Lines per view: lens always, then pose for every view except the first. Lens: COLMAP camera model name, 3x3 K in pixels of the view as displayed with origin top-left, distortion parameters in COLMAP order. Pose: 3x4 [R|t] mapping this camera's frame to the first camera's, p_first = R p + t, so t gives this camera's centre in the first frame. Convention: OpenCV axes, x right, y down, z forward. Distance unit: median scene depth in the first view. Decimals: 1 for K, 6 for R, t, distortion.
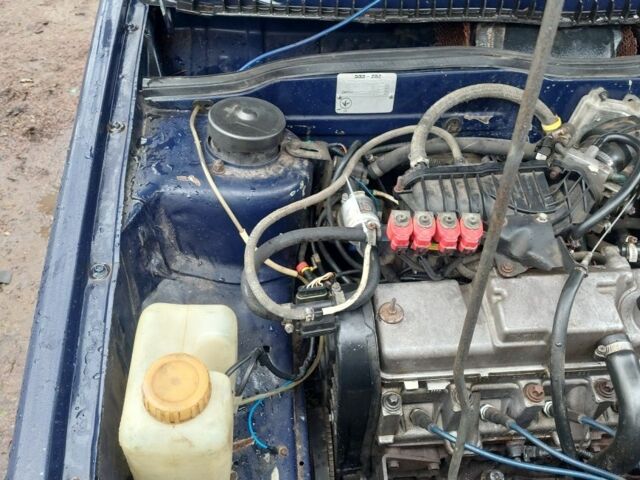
lens RADIAL K [[594.8, 0, 320.0], [0, 594.8, 240.0], [0, 0, 1]] dist [0.076819, -0.110546]
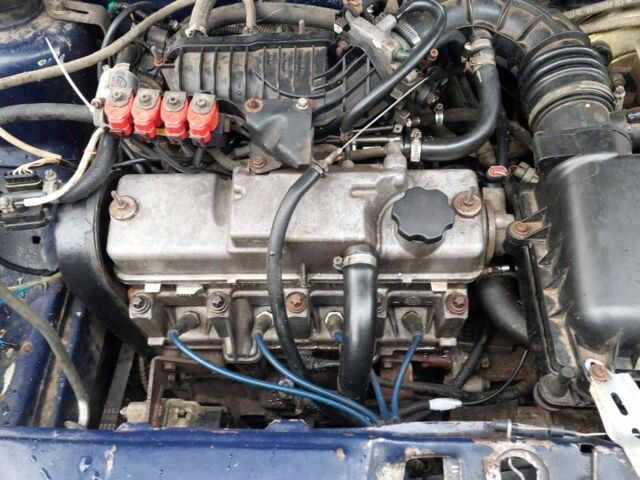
lens RADIAL K [[594.8, 0, 320.0], [0, 594.8, 240.0], [0, 0, 1]] dist [0.076819, -0.110546]
pose [[0.995334, 0.055430, -0.078980, 0.472008], [-0.039746, 0.981388, 0.187877, -0.007882], [0.087924, -0.183861, 0.979012, 0.152942]]
